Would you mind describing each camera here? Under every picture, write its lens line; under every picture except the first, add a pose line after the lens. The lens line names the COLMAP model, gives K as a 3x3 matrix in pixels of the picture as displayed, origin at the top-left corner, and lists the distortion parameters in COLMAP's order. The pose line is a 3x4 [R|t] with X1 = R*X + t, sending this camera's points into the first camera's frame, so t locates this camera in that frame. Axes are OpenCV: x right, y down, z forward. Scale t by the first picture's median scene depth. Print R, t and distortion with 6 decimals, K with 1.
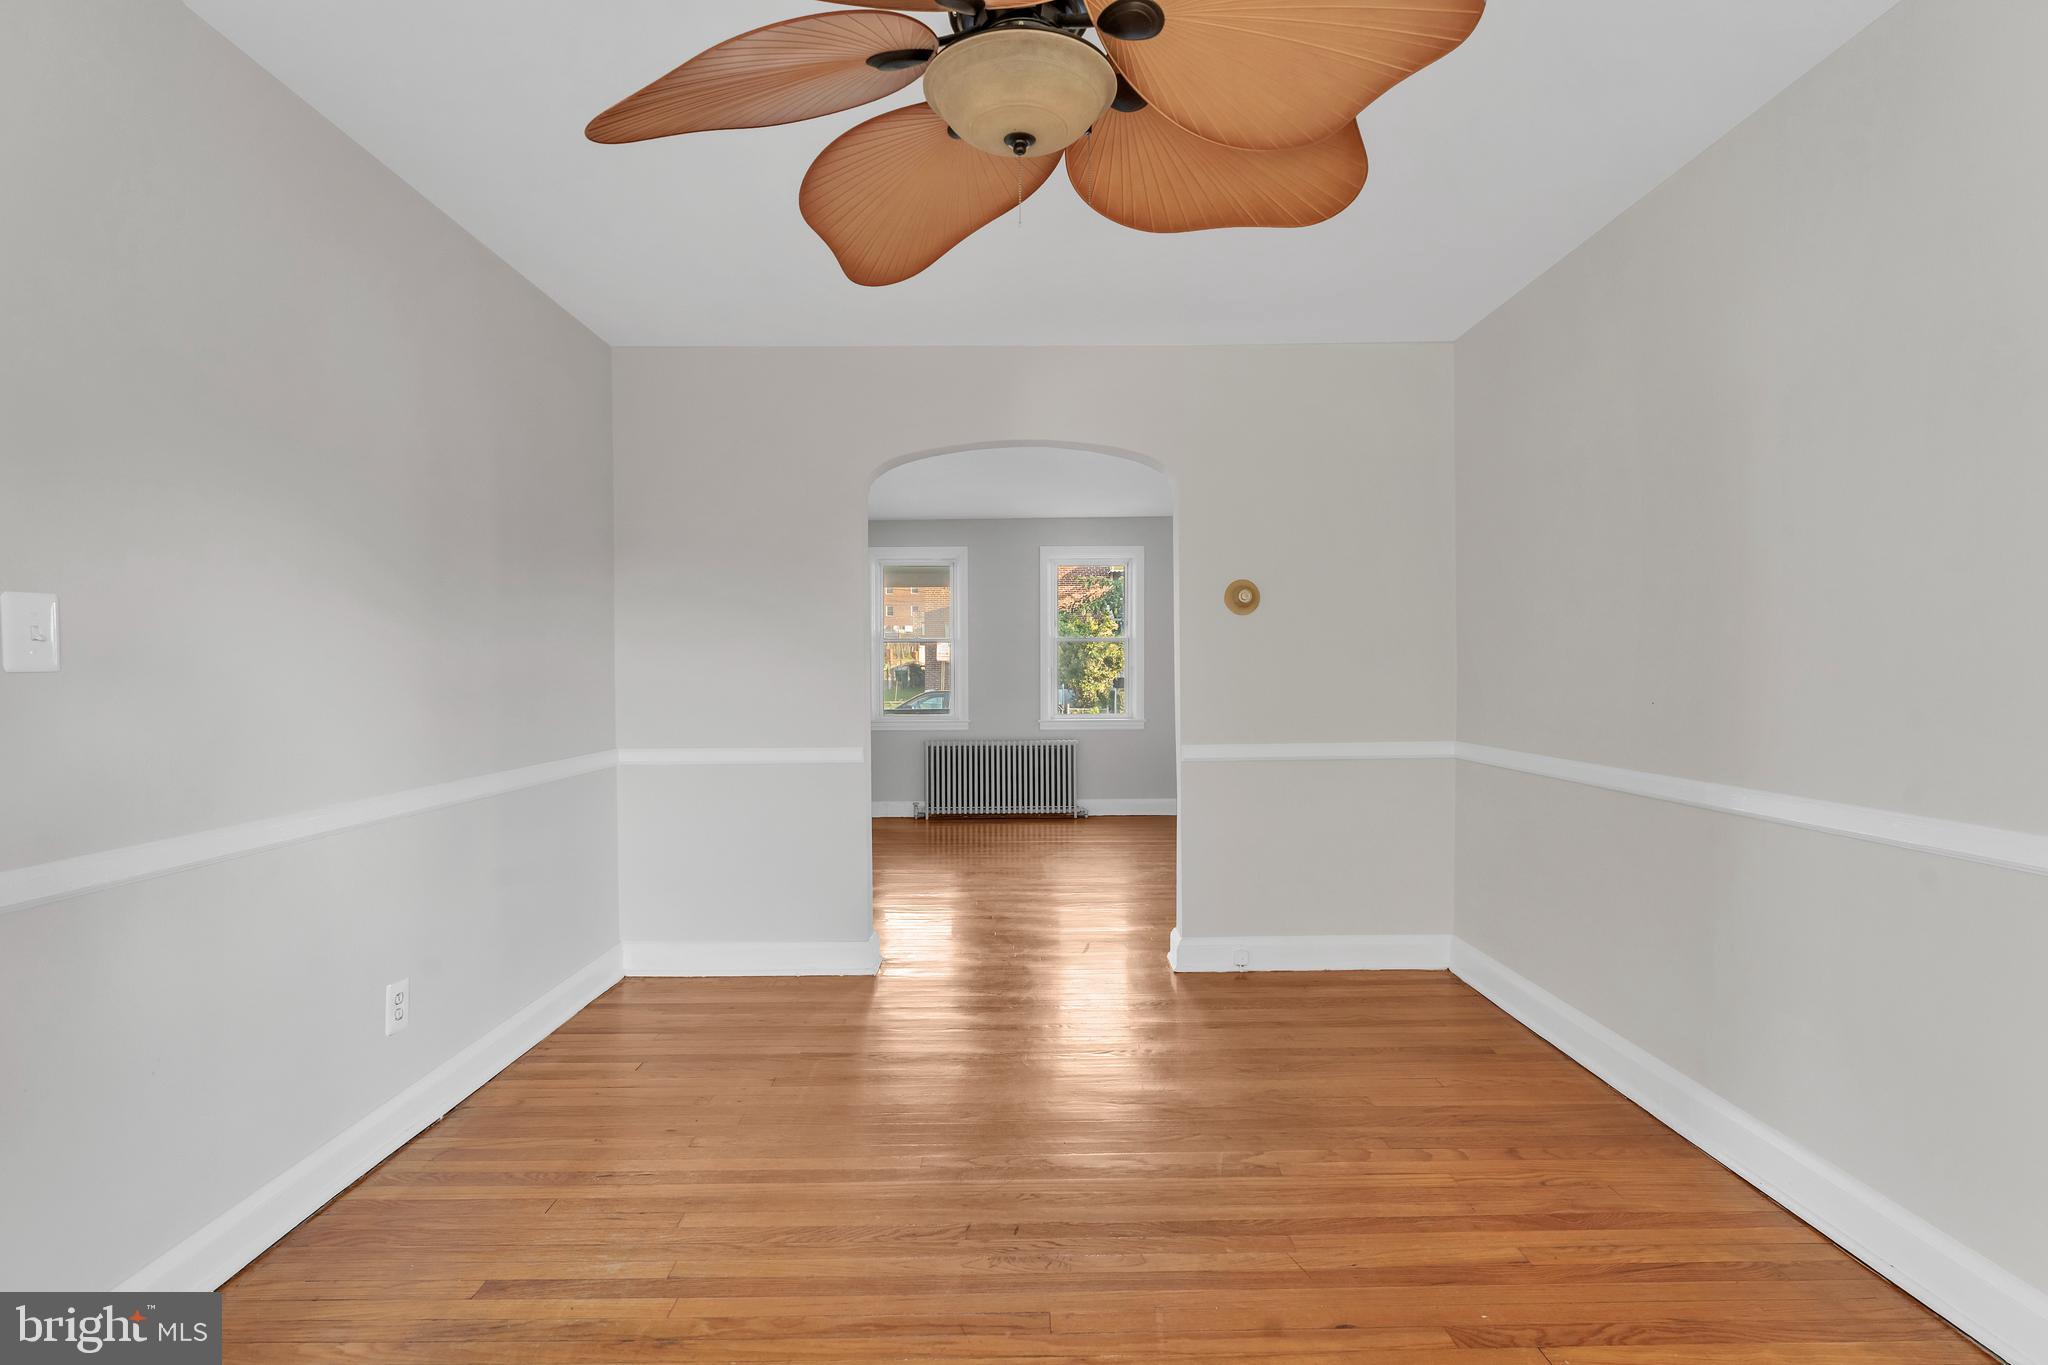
lens RADIAL K [[943.9, 0, 998.3], [0, 943.9, 687.3], [0, 0, 1]] dist [-0.000712, 0.016467]
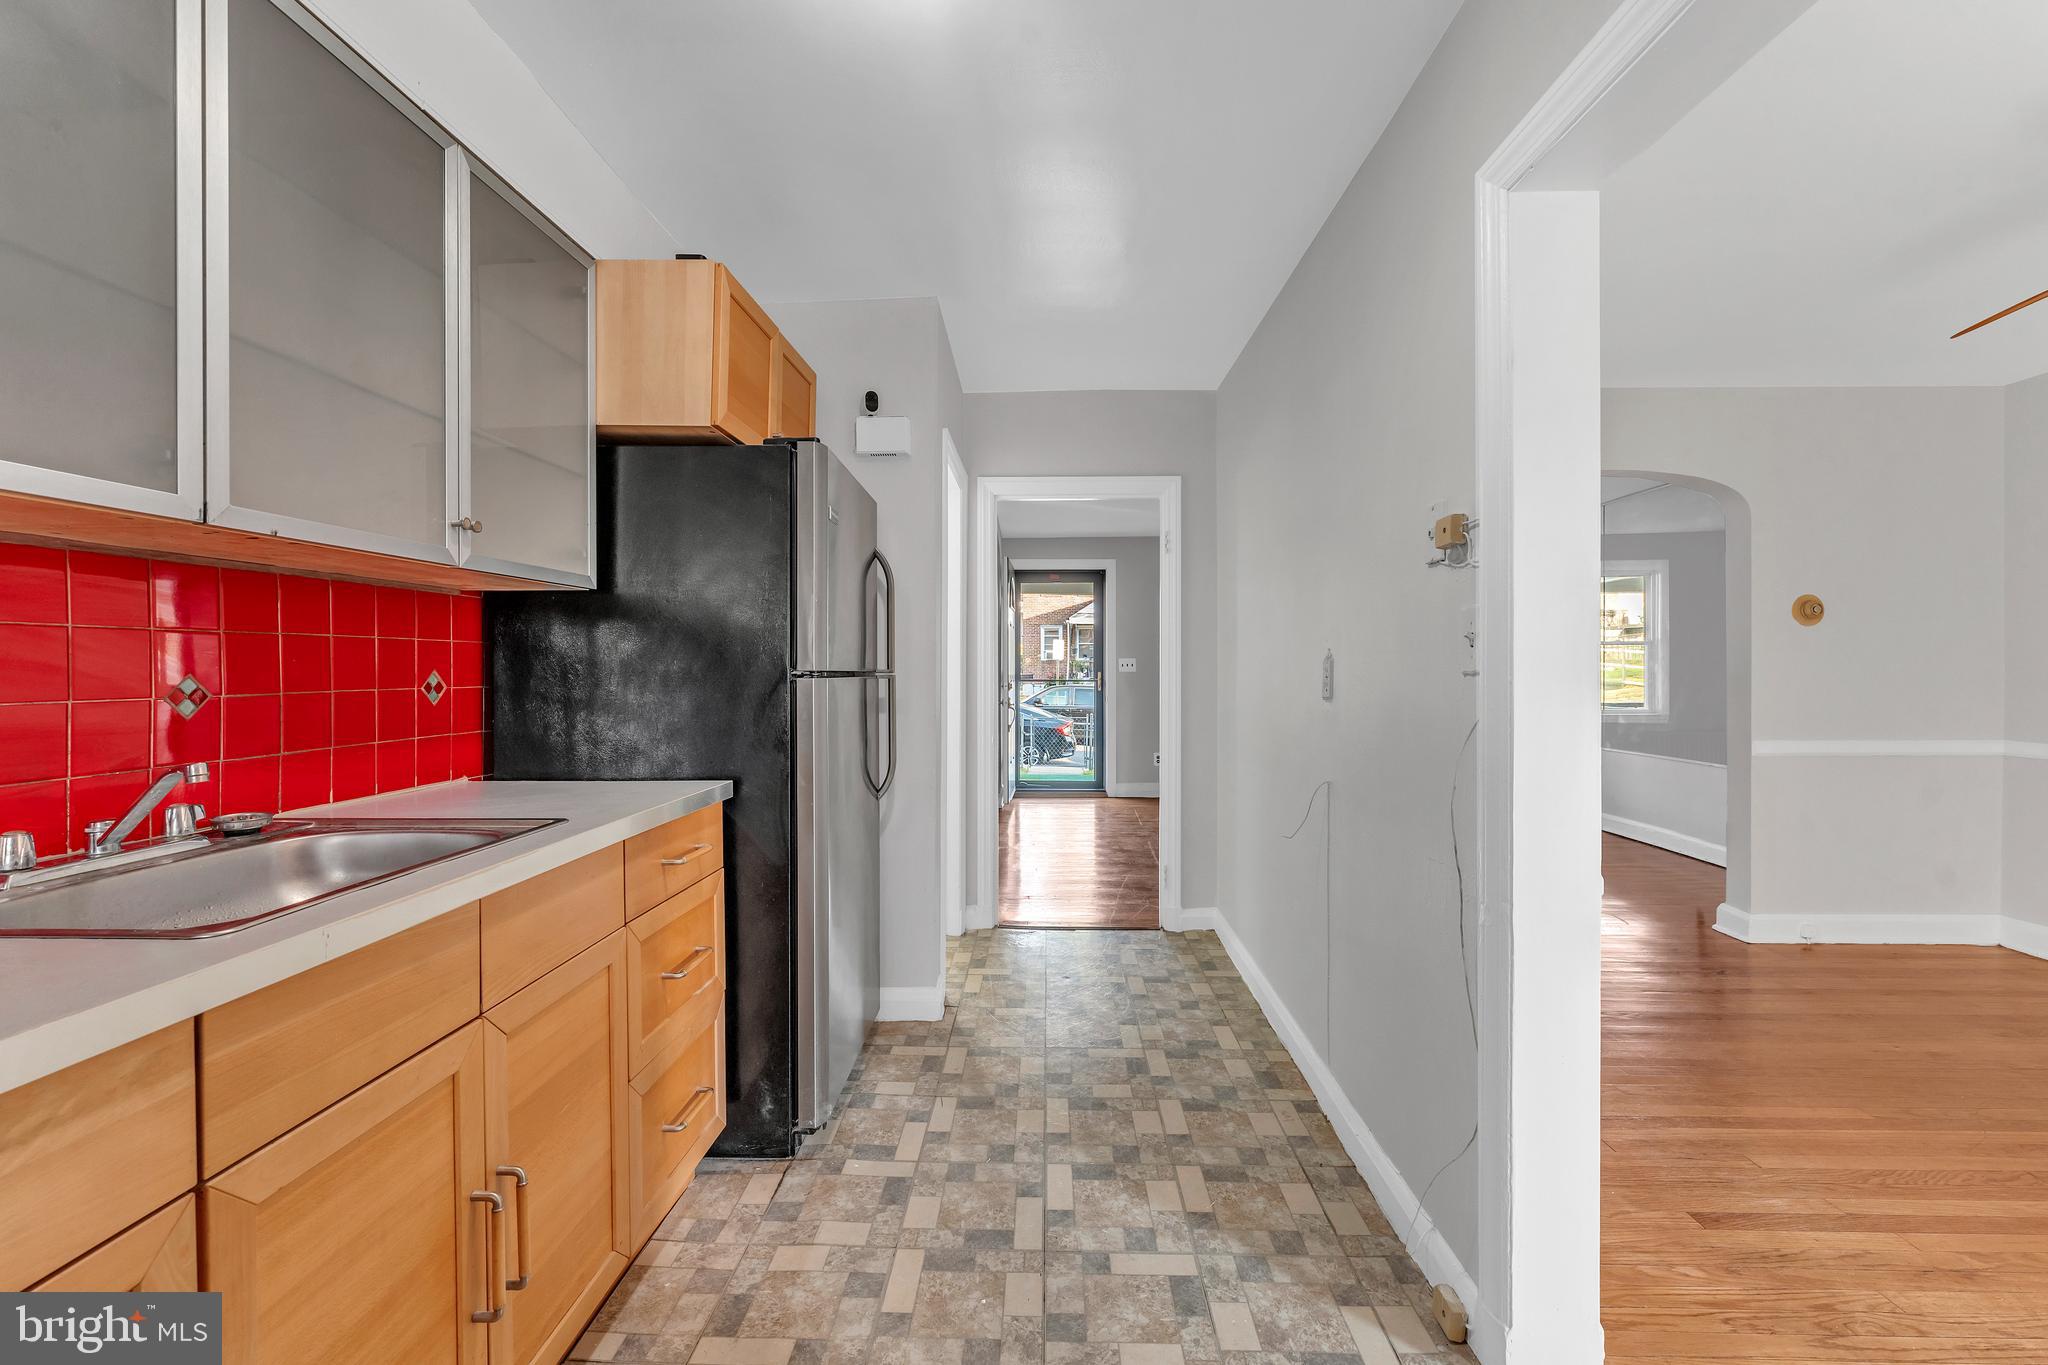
lens RADIAL K [[816.3, 0, 1025.7], [0, 816.3, 674.4], [0, 0, 1]] dist [0.000033, -0.000252]
pose [[0.999489, 0.011605, -0.029781, -0.820768], [-0.011955, 0.999861, -0.011608, 0.004928], [0.029642, 0.011958, 0.999489, -0.000546]]
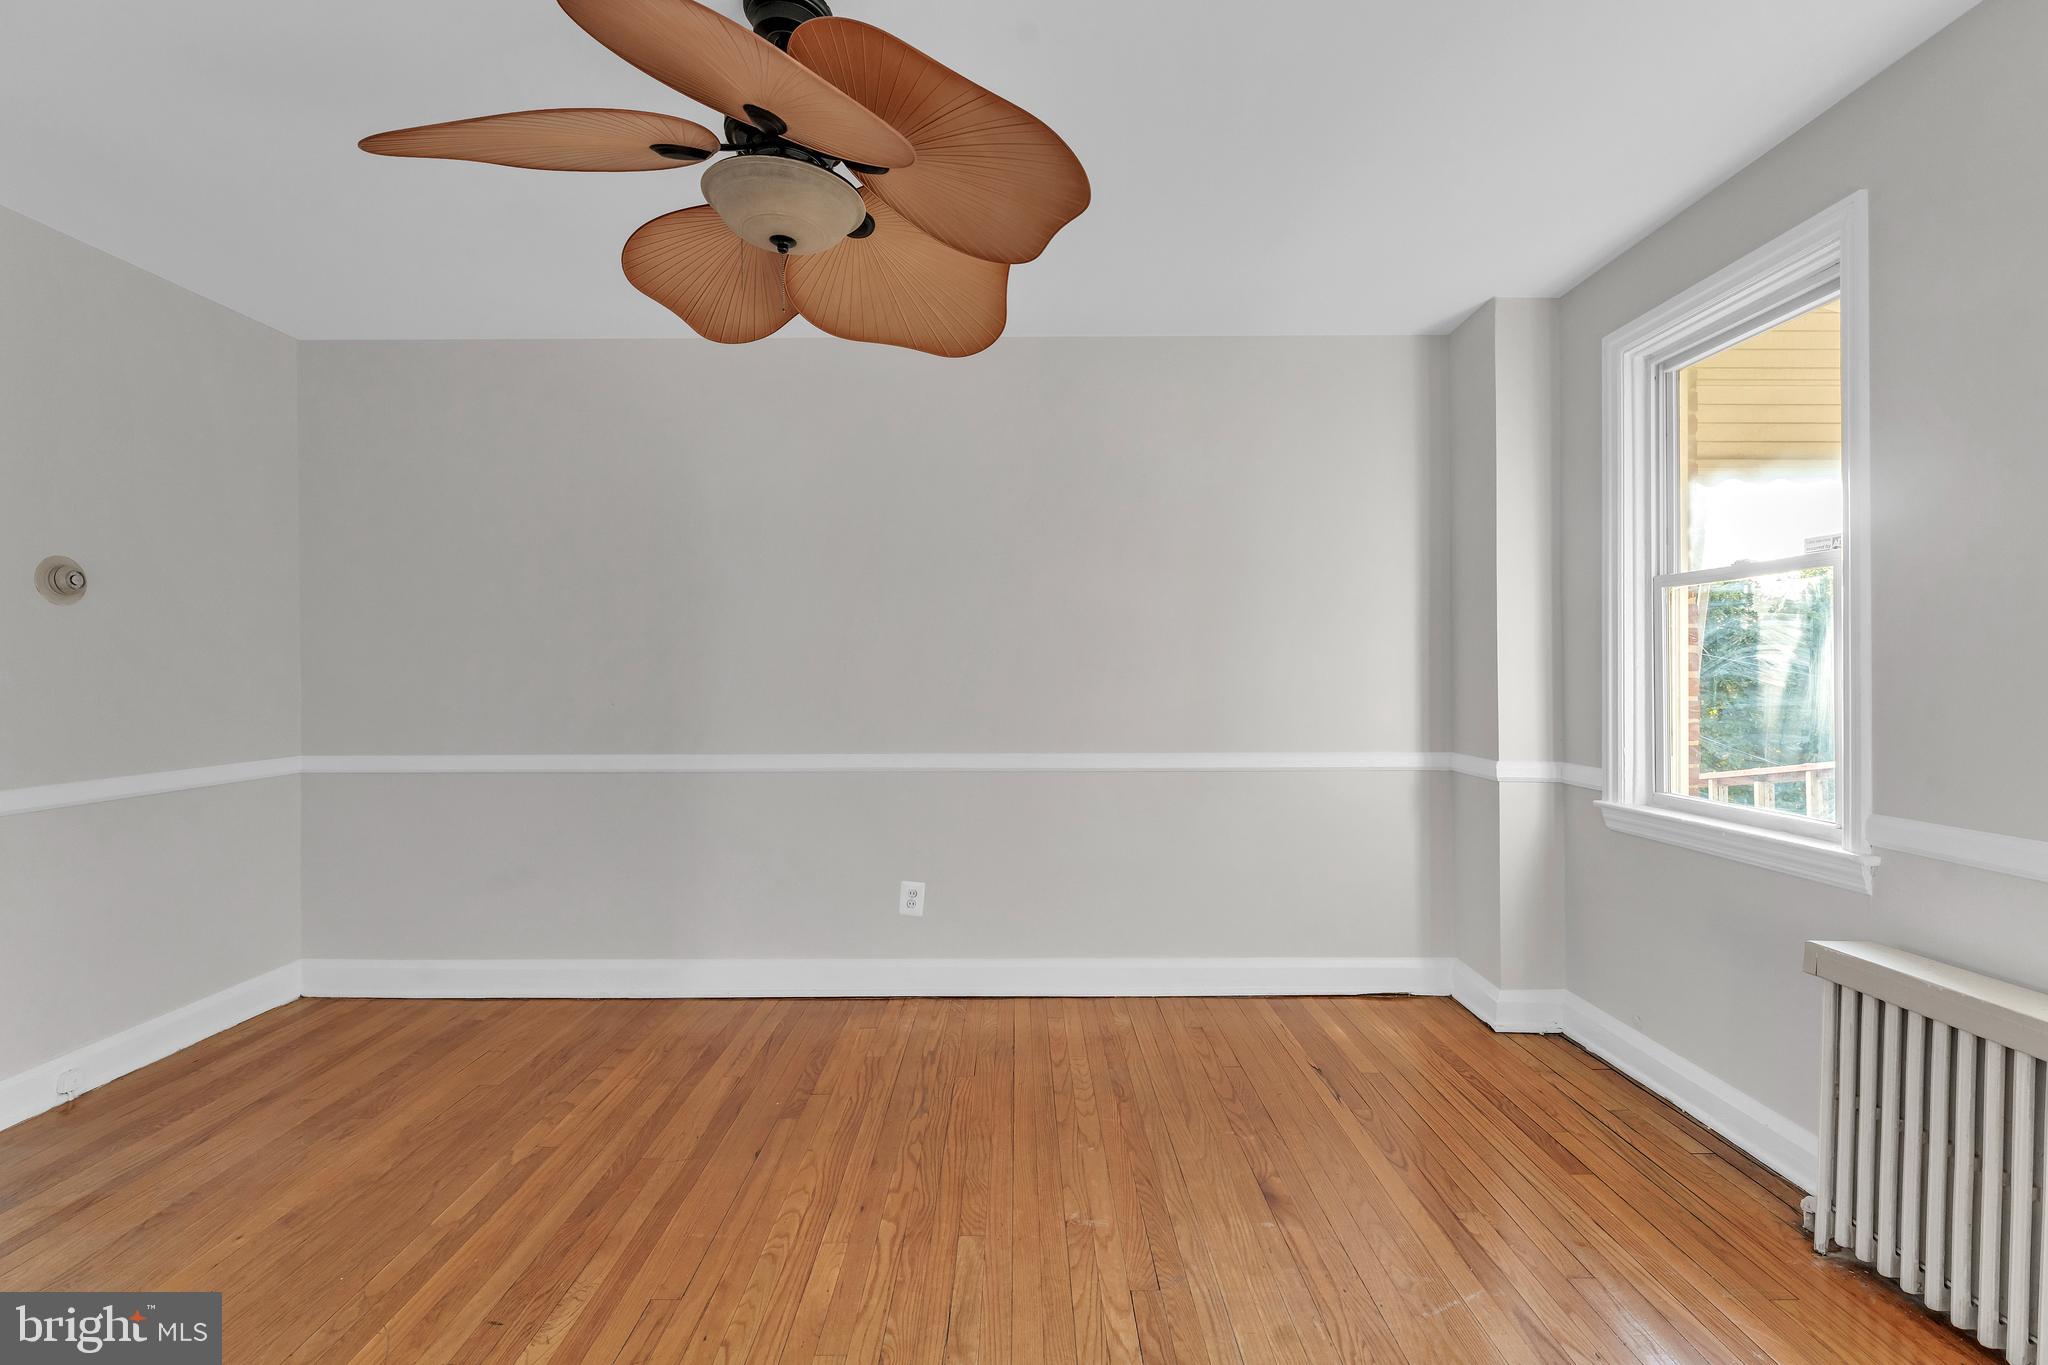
lens RADIAL K [[943.9, 0, 998.3], [0, 943.9, 687.3], [0, 0, 1]] dist [-0.000712, 0.016467]
pose [[0.029000, -0.006462, 0.999559, -0.574747], [0.017860, 0.999823, 0.005946, -0.006506], [-0.999420, 0.017680, 0.029111, 0.338825]]
